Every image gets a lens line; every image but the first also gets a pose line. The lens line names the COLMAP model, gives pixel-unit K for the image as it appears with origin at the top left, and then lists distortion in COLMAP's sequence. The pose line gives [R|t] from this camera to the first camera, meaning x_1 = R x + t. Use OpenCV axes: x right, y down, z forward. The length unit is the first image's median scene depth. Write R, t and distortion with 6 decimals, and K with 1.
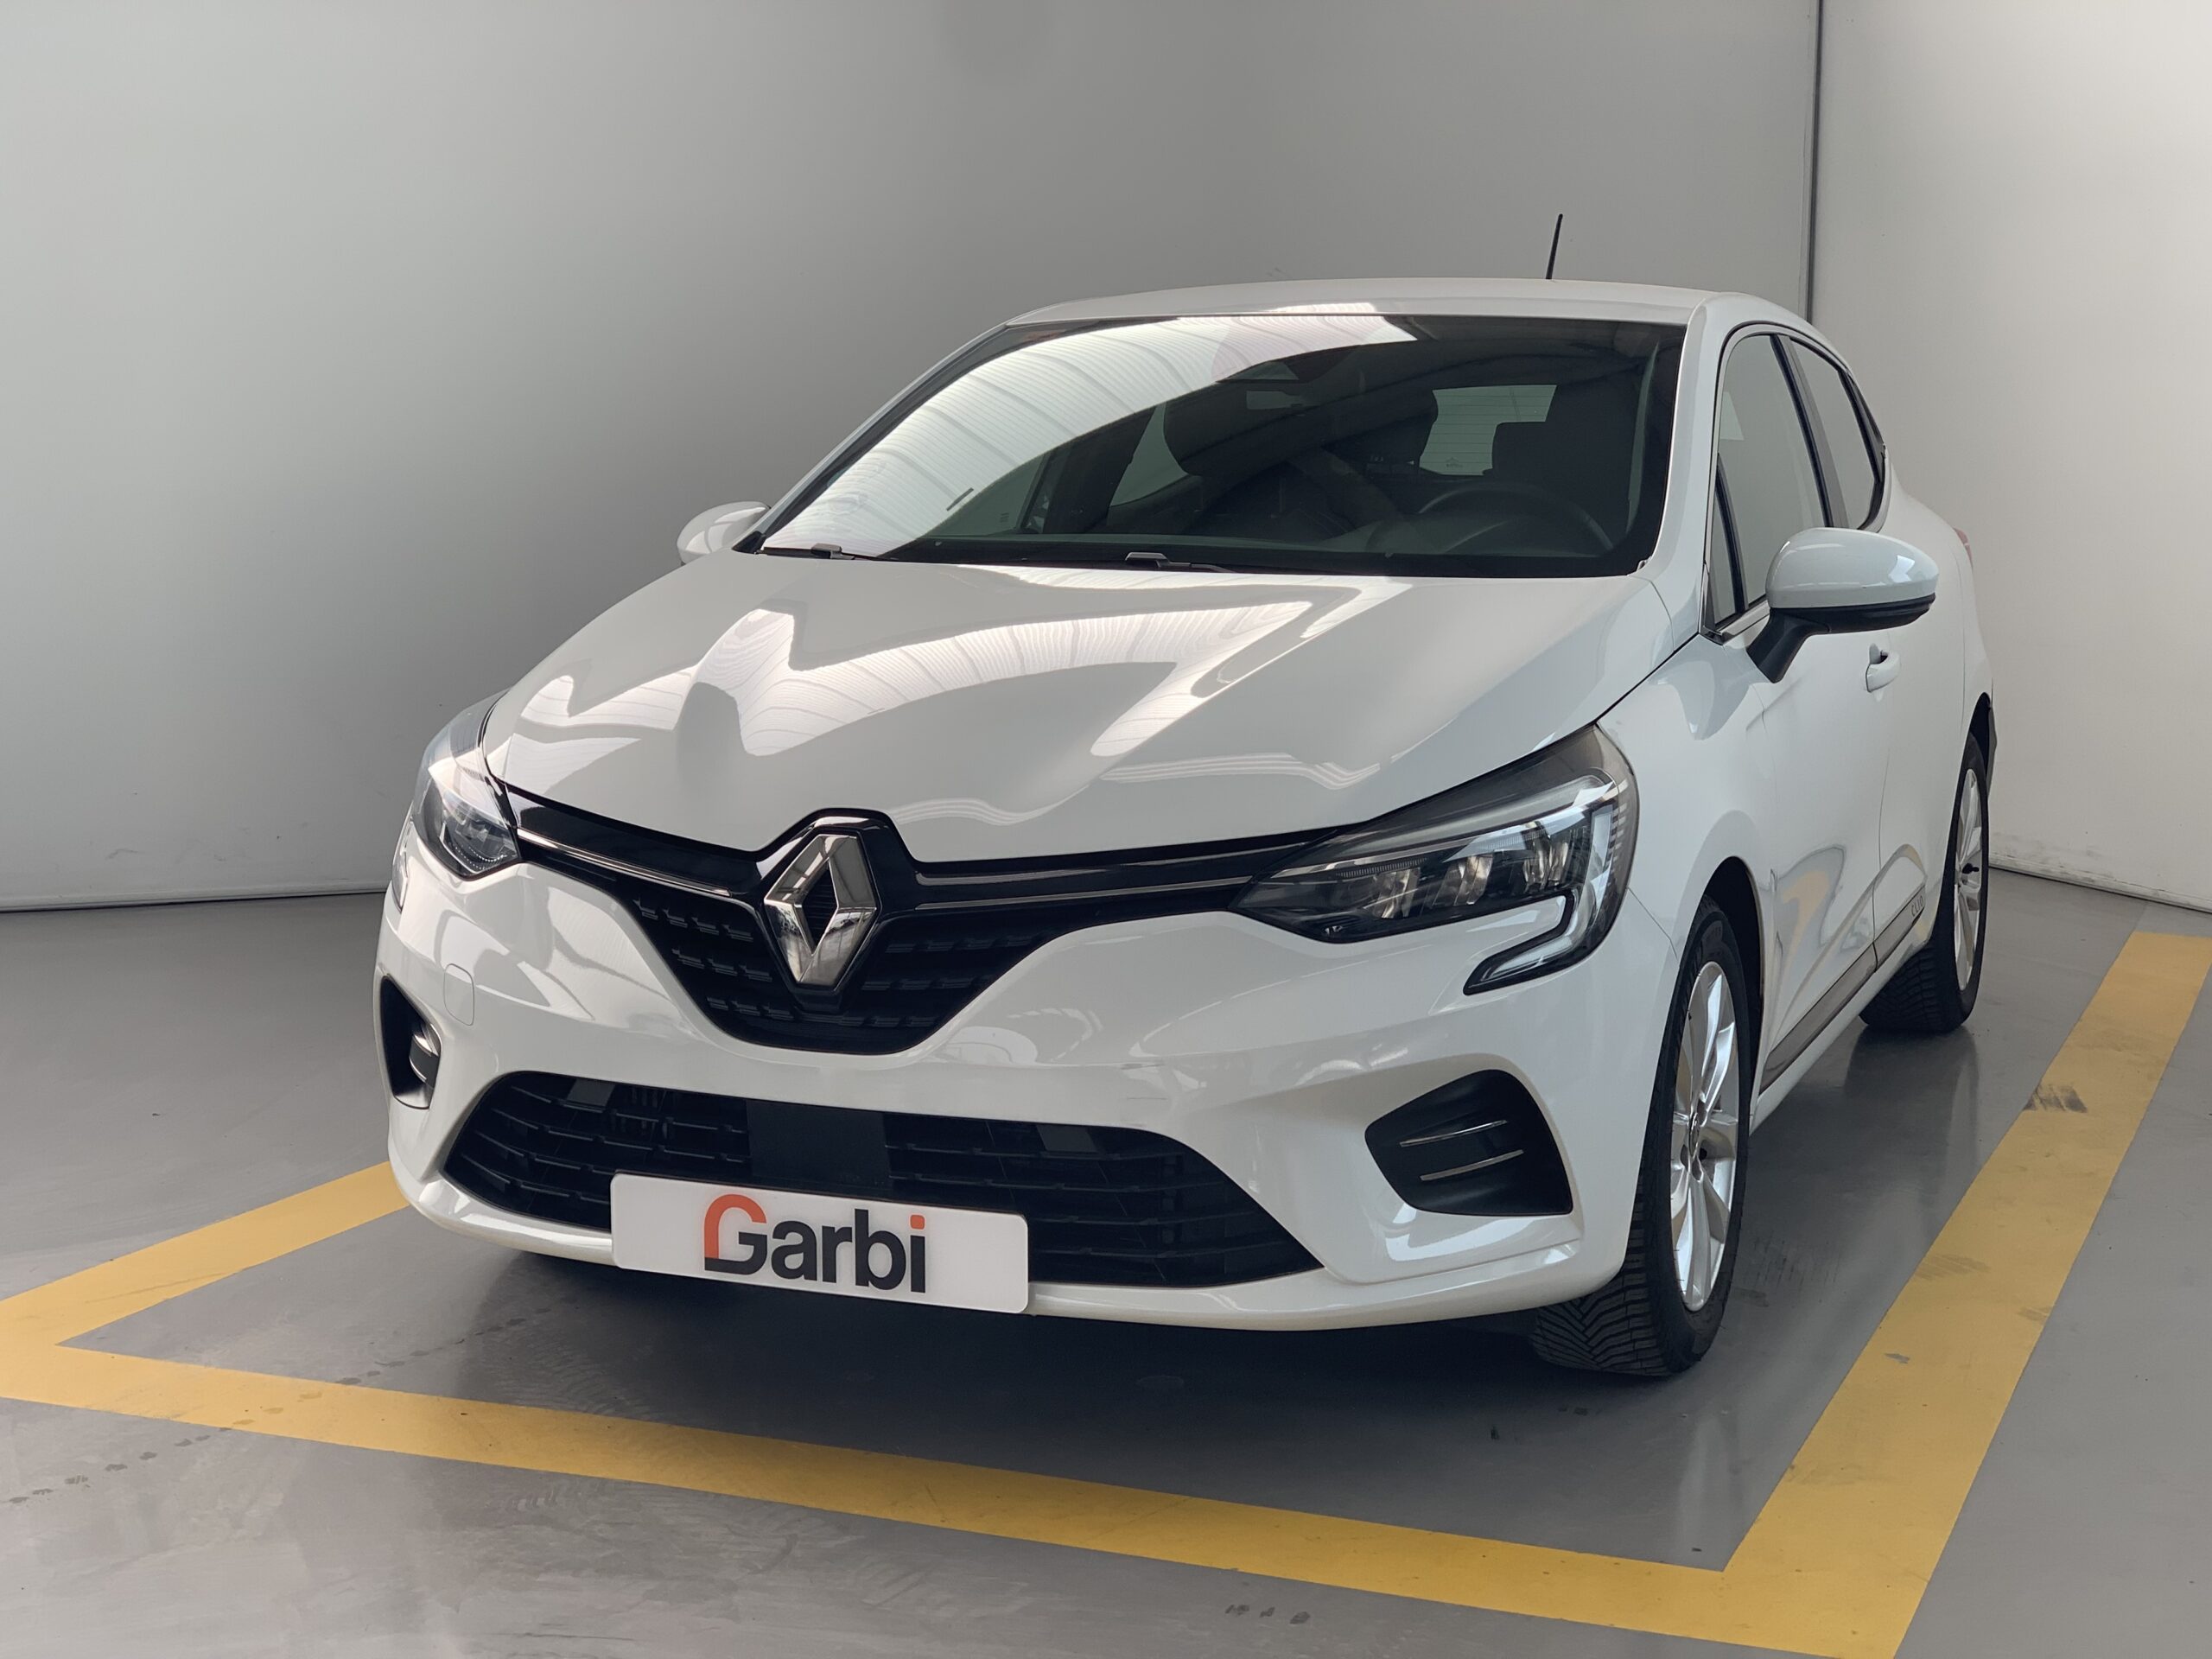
lens RADIAL K [[3403.1, 0, 1106.0], [0, 3403.1, 829.5], [0, 0, 1]] dist [-0.043090, 0.180752]
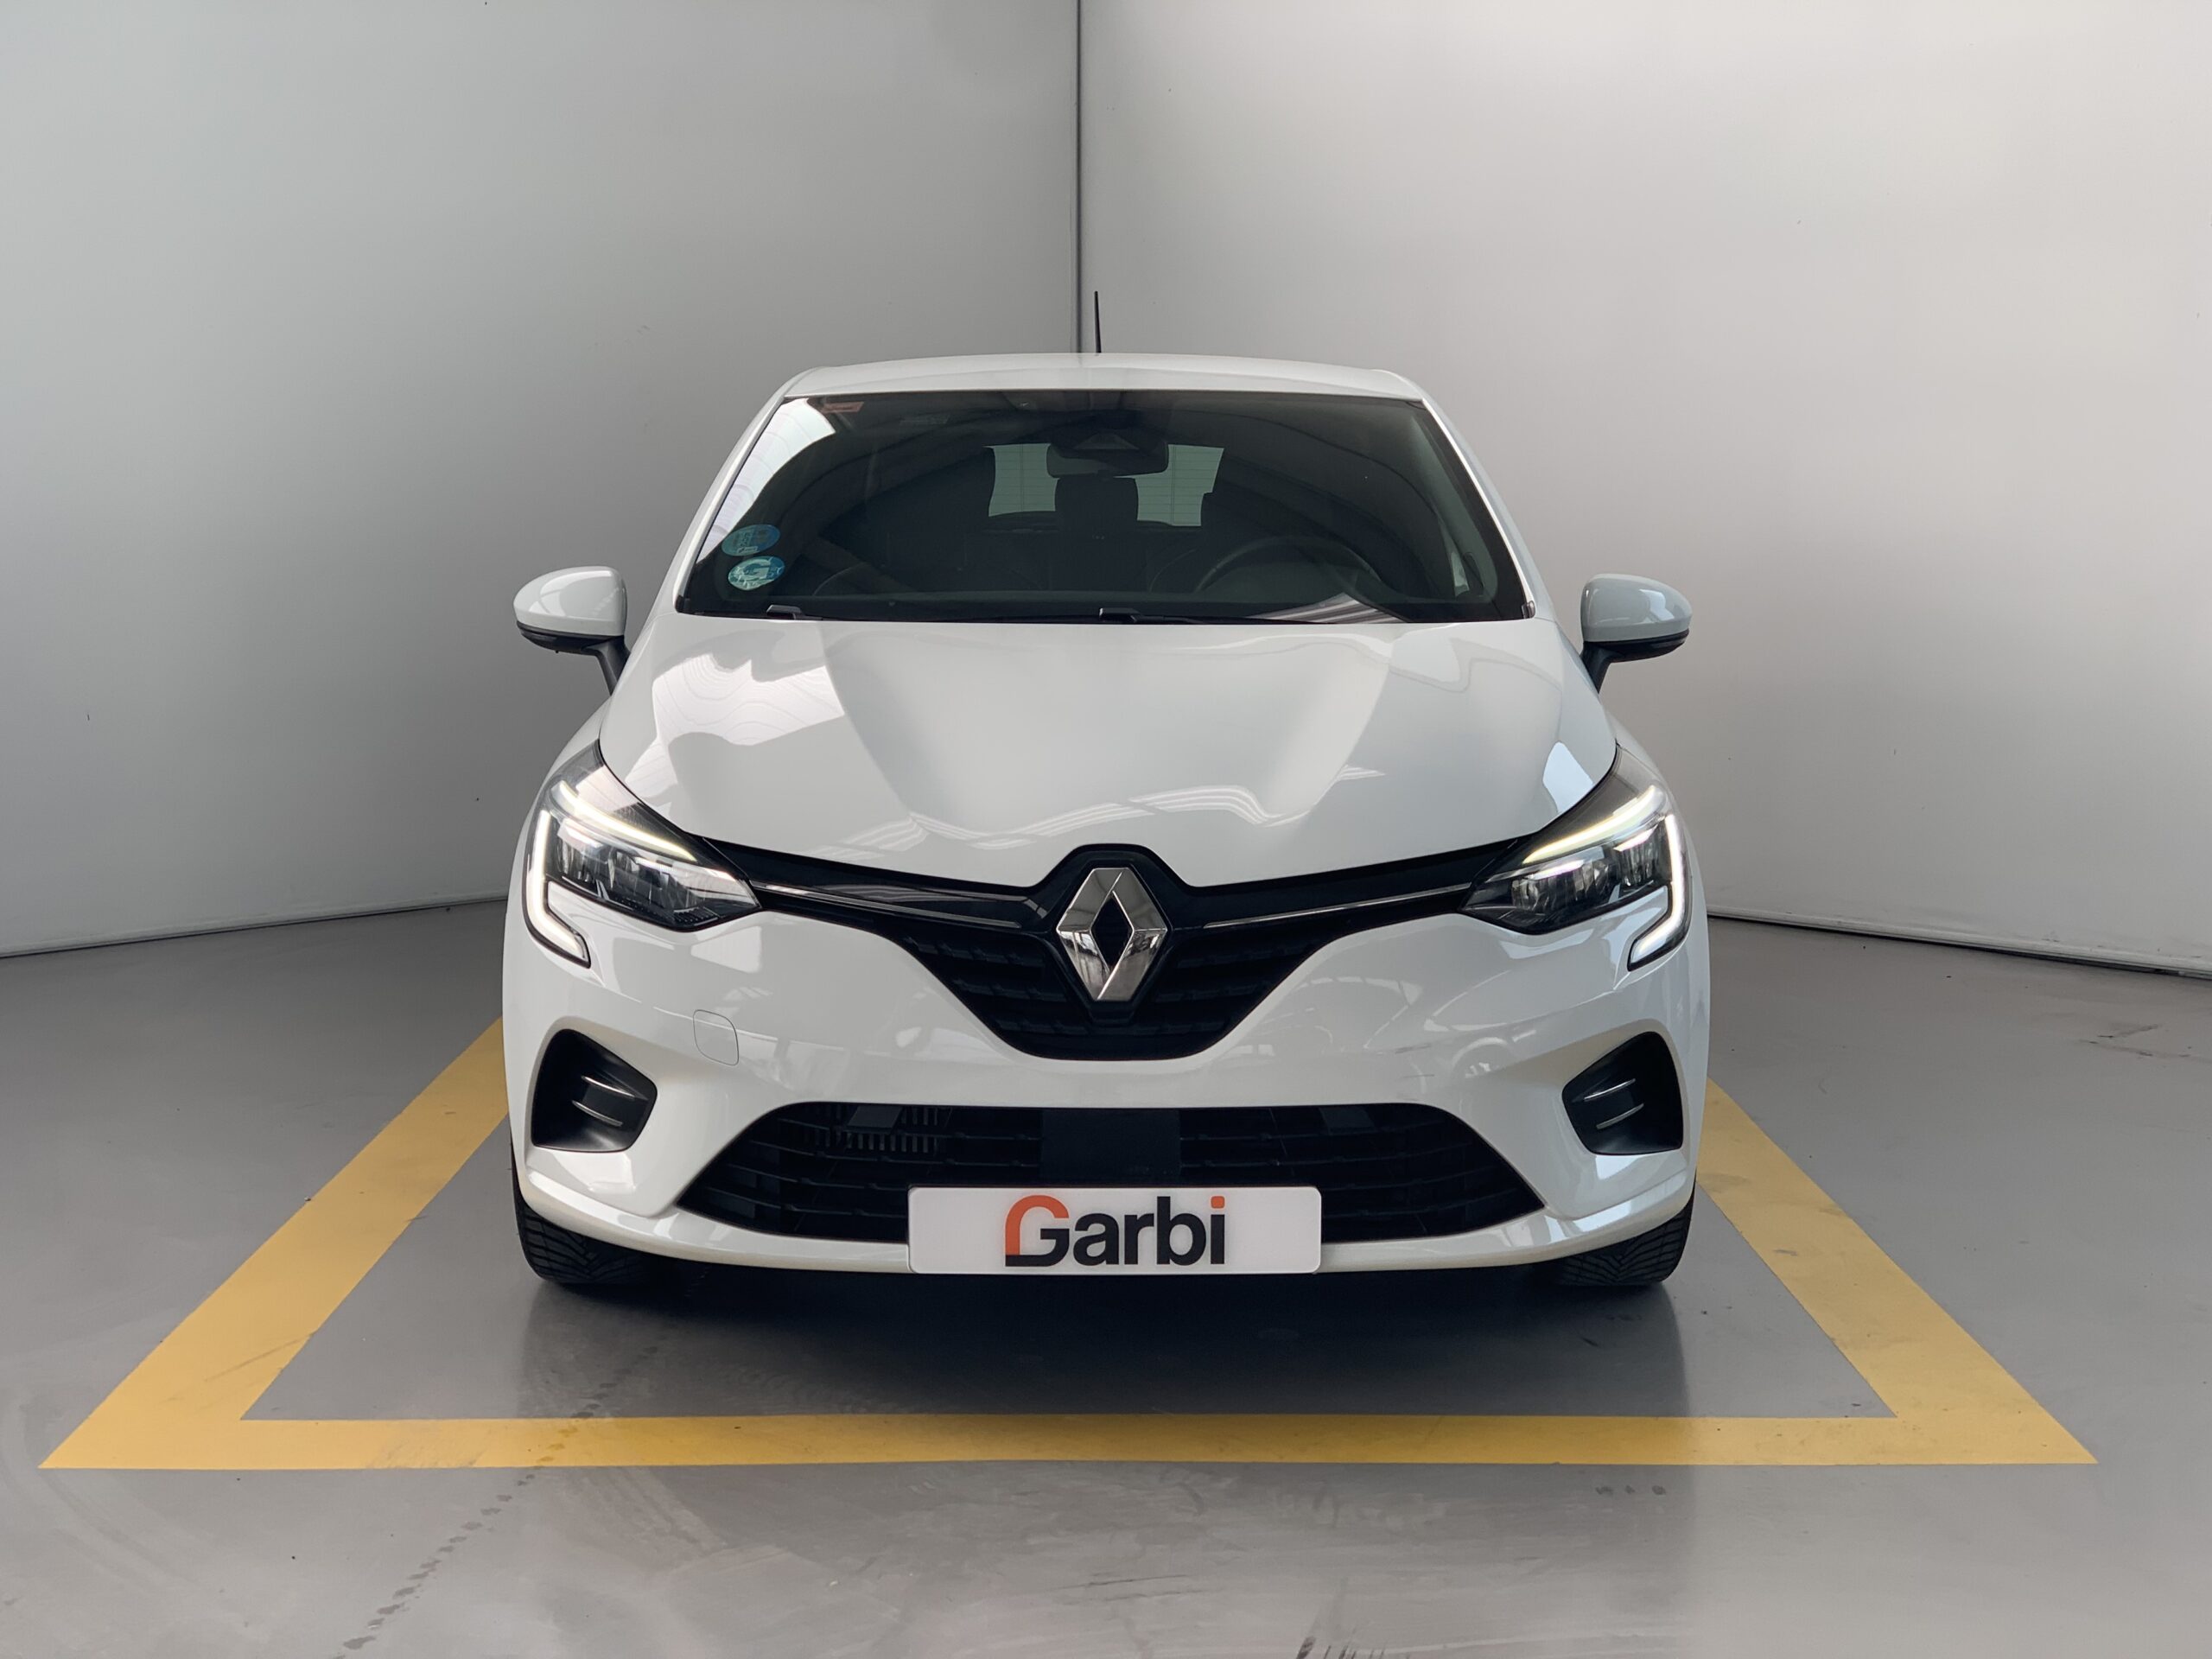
lens RADIAL K [[3403.1, 0, 1106.0], [0, 3403.1, 829.5], [0, 0, 1]] dist [-0.043090, 0.180752]
pose [[0.918991, -0.048739, 0.391254, -0.523647], [0.052475, 0.998622, 0.001143, -0.012404], [-0.390770, 0.019481, 0.920282, -0.036028]]
